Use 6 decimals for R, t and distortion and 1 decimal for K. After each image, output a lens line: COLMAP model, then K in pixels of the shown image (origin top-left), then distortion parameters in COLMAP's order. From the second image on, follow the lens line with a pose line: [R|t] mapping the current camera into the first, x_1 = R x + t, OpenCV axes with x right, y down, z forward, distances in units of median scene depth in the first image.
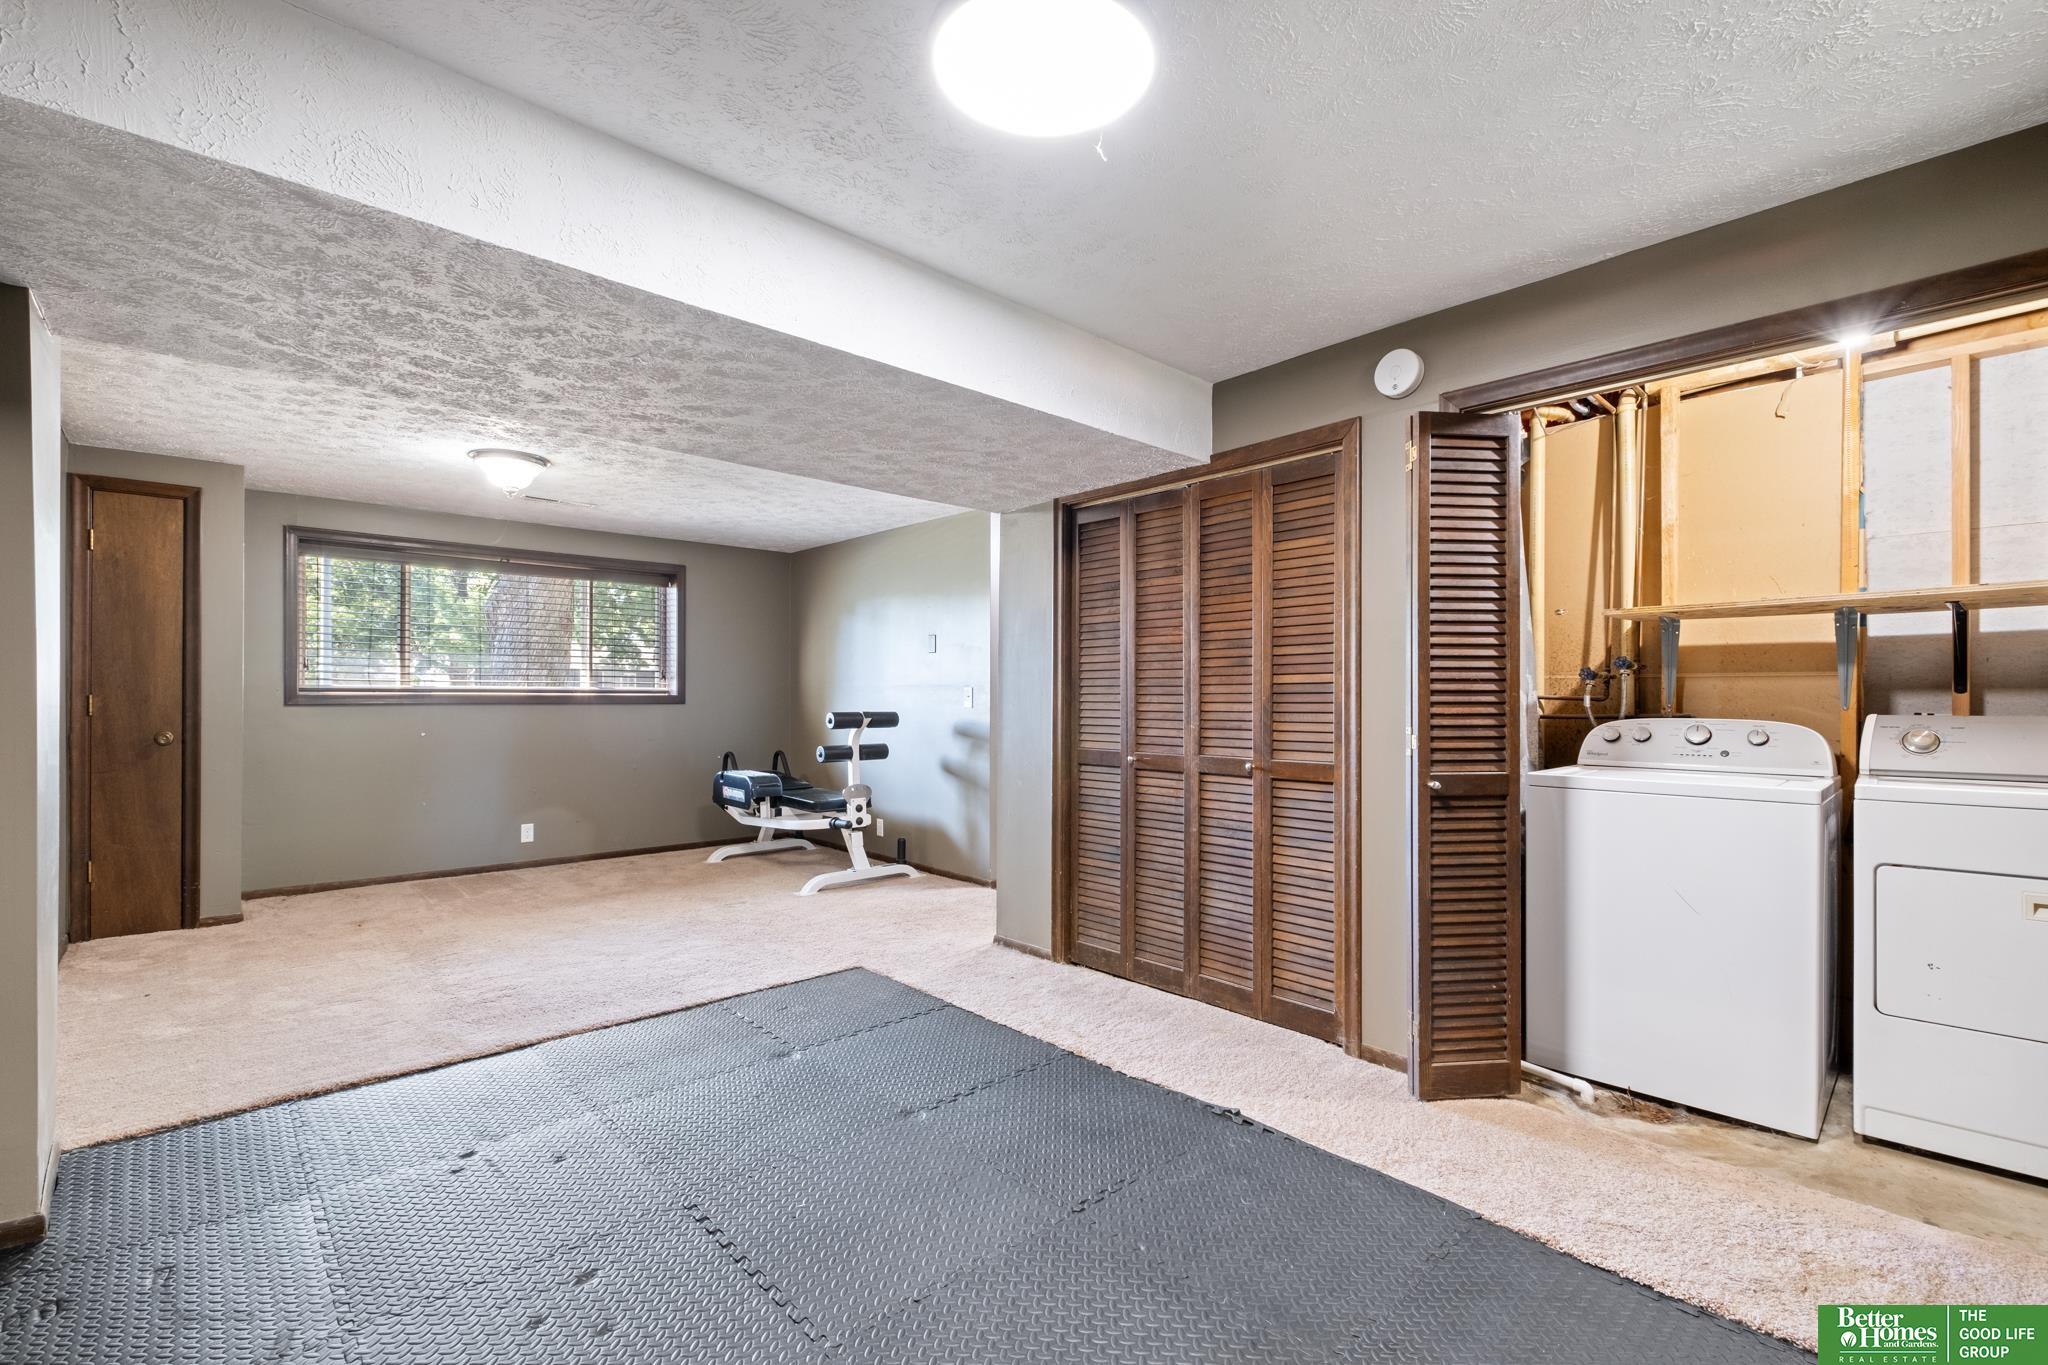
lens RADIAL K [[893.3, 0, 1024.9], [0, 893.3, 682.3], [0, 0, 1]] dist [0.001314, -0.002883]
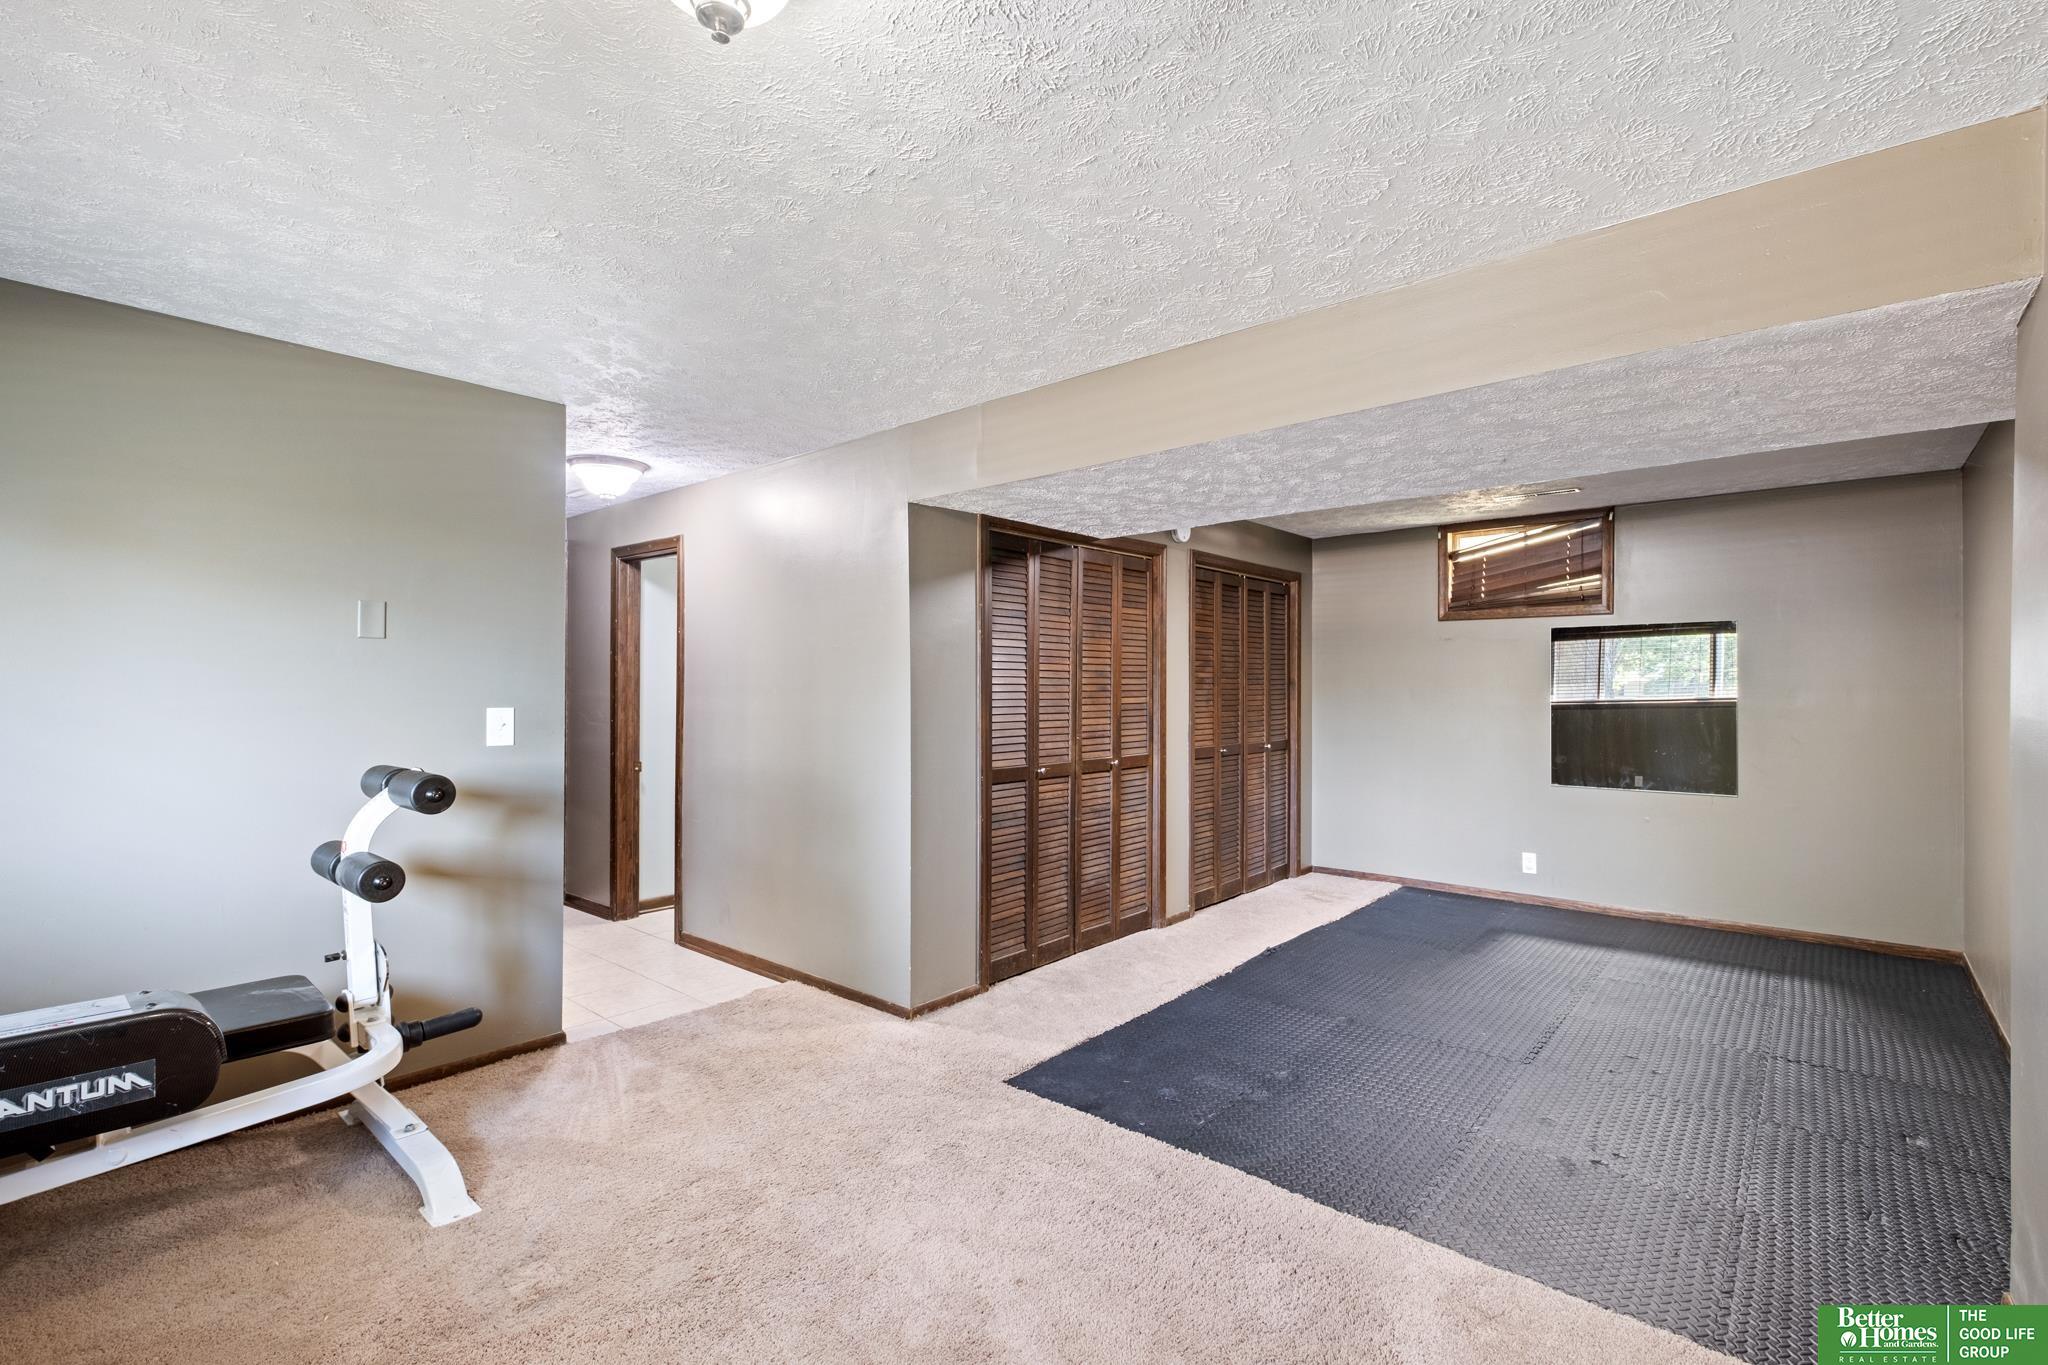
lens RADIAL K [[893.3, 0, 1025.7], [0, 893.3, 697.0], [0, 0, 1]] dist [0.001314, -0.002883]
pose [[-0.100264, 0.001841, 0.994959, -1.090286], [-0.005258, 0.999983, -0.002380, -0.004959], [-0.994947, -0.005471, -0.100252, 1.230657]]
